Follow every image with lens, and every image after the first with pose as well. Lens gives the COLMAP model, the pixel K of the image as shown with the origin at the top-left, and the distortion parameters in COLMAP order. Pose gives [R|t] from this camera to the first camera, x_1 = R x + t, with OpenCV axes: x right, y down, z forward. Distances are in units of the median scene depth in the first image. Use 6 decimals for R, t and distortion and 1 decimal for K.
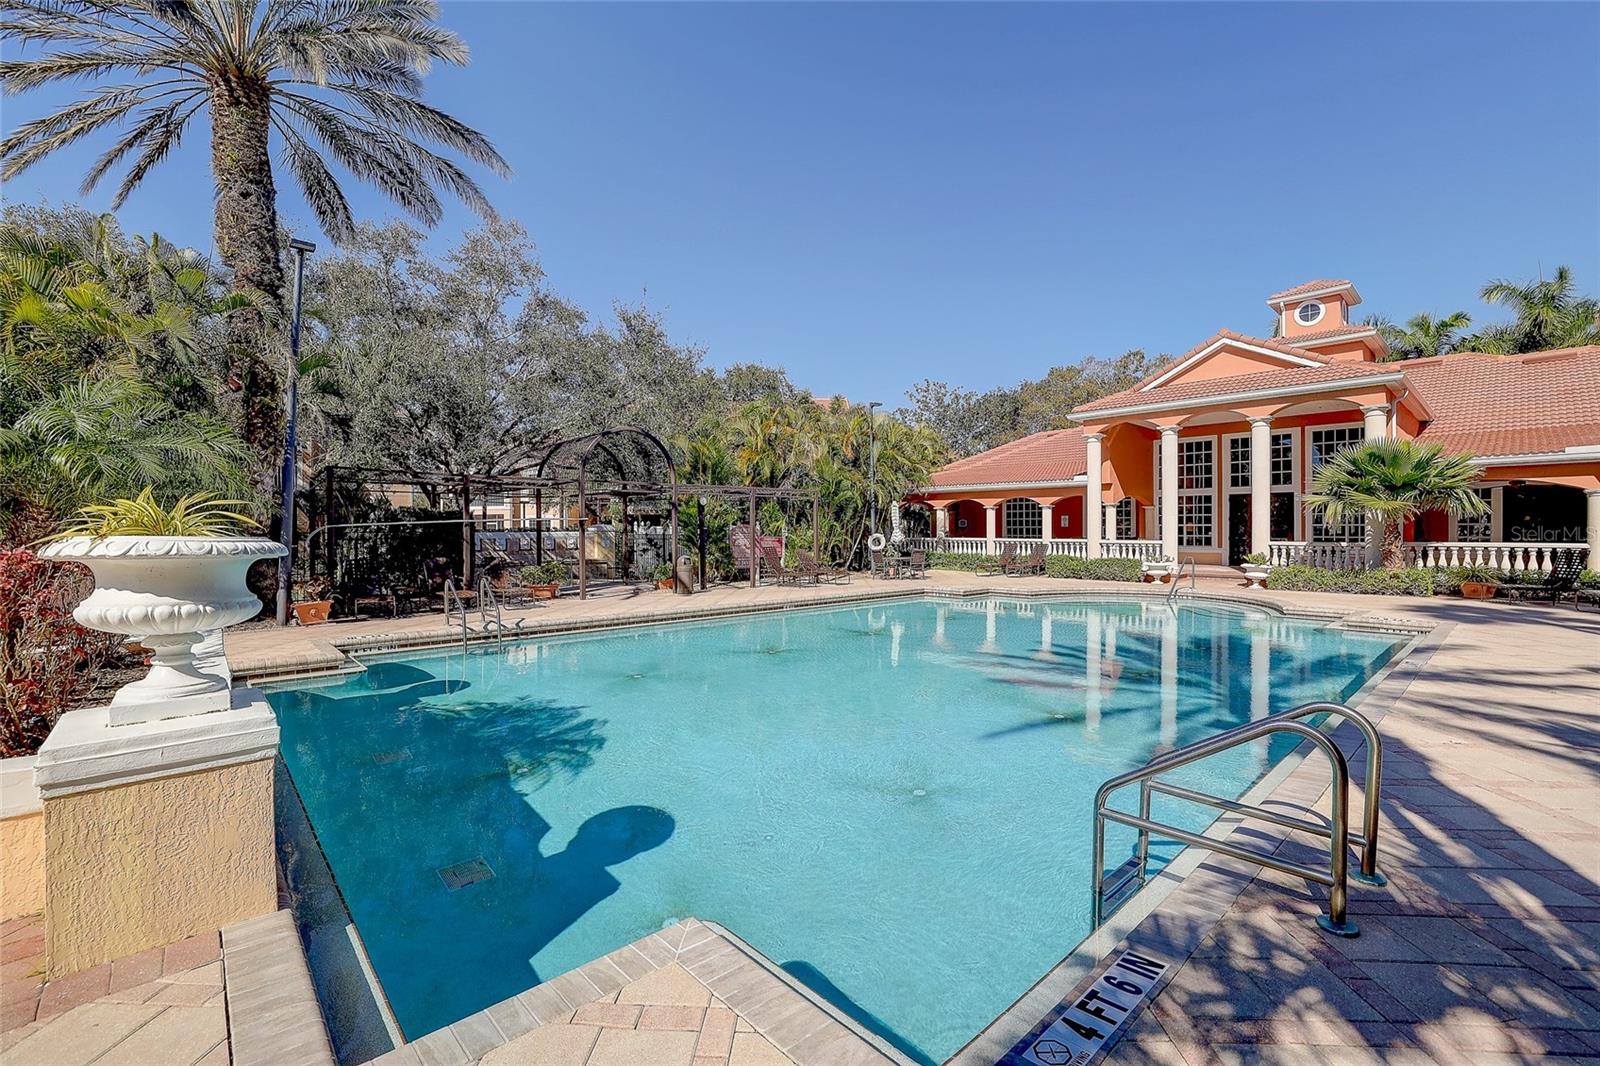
lens RADIAL K [[688.8, 0, 796.5], [0, 688.8, 533.2], [0, 0, 1]] dist [-0.049509, 0.020102]
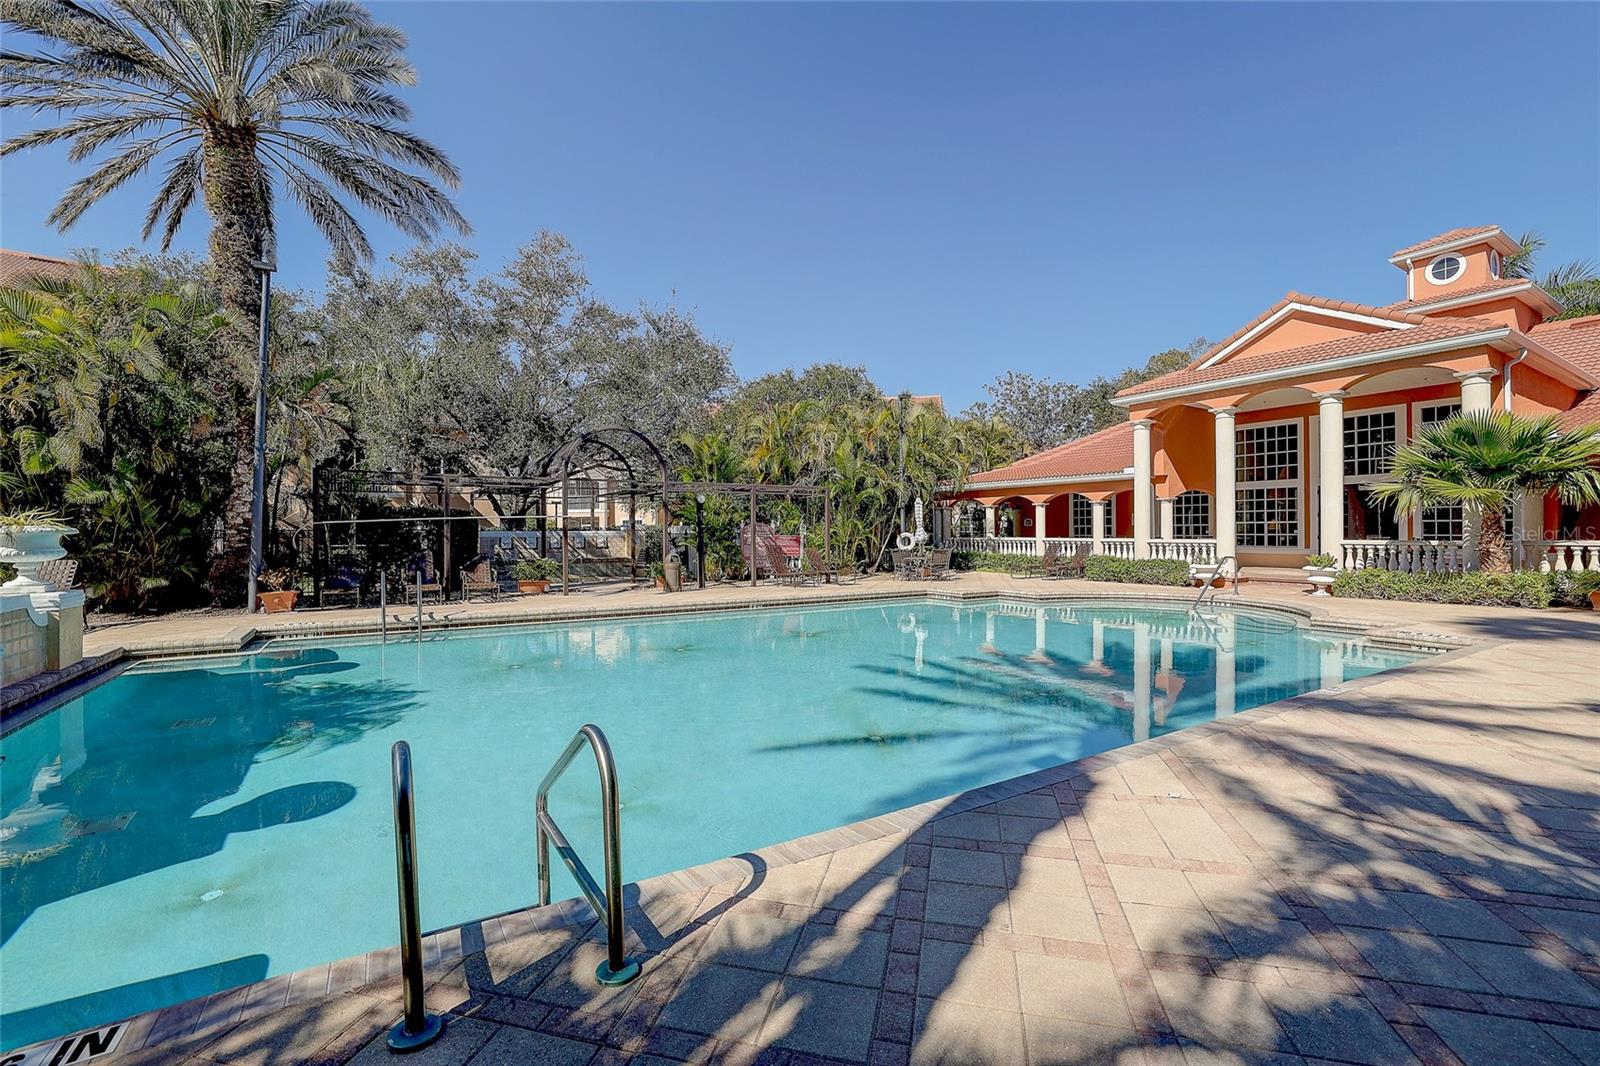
lens RADIAL K [[688.8, 0, 796.5], [0, 688.8, 533.2], [0, 0, 1]] dist [-0.049509, 0.020102]
pose [[0.982571, -0.001087, -0.185882, 0.164376], [0.000290, 0.999991, -0.004312, 0.006395], [0.185885, 0.004183, 0.982563, 0.044181]]
